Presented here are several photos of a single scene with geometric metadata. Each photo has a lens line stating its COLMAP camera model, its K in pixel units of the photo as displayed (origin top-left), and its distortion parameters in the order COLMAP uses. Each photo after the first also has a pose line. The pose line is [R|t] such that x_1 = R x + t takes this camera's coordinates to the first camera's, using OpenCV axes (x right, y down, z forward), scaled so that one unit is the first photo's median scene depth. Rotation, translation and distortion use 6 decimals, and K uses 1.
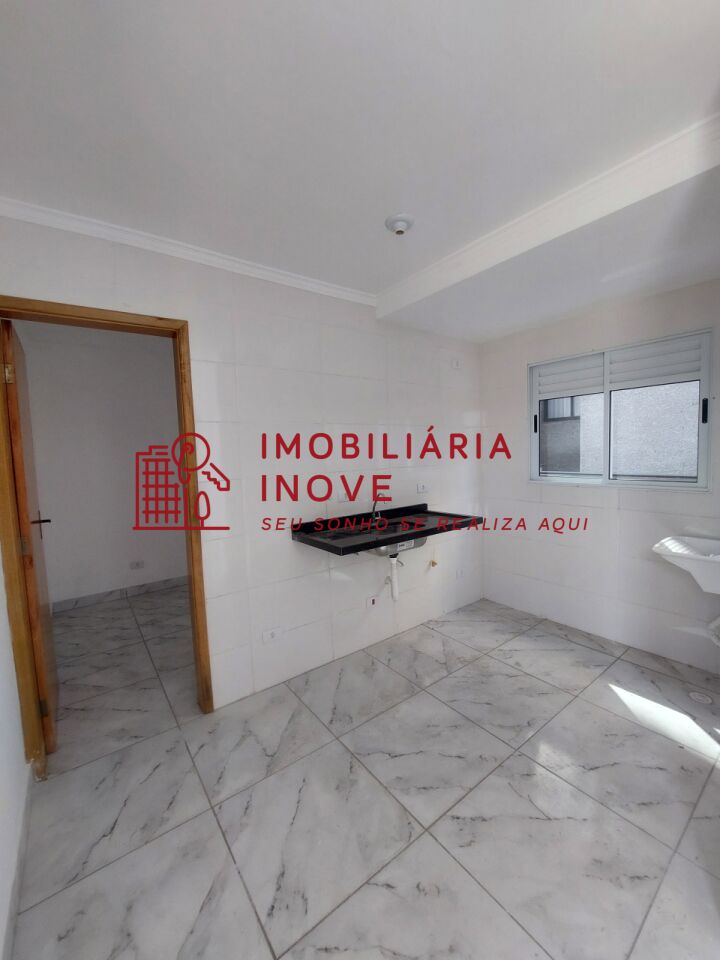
lens RADIAL K [[385.2, 0, 365.7], [0, 385.2, 479.1], [0, 0, 1]] dist [-0.021590, 0.001702]
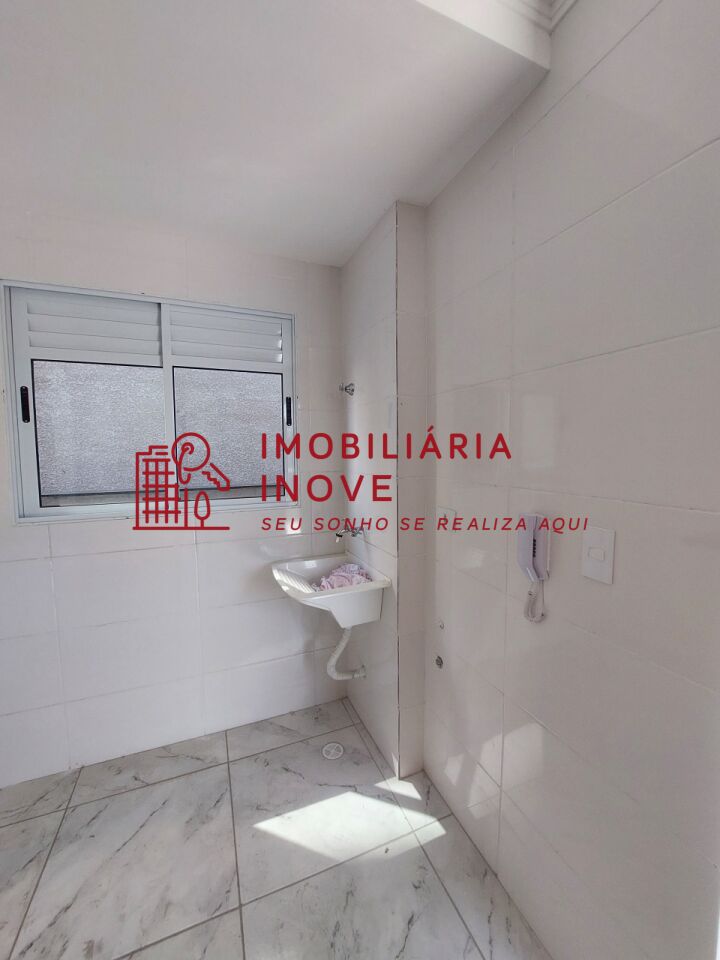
lens RADIAL K [[385.2, 0, 367.1], [0, 385.2, 478.7], [0, 0, 1]] dist [-0.021590, 0.001702]
pose [[0.254694, -0.039206, 0.966227, 0.107516], [0.072657, 0.997129, 0.021308, -0.036100], [-0.964288, 0.064776, 0.256811, 0.643091]]
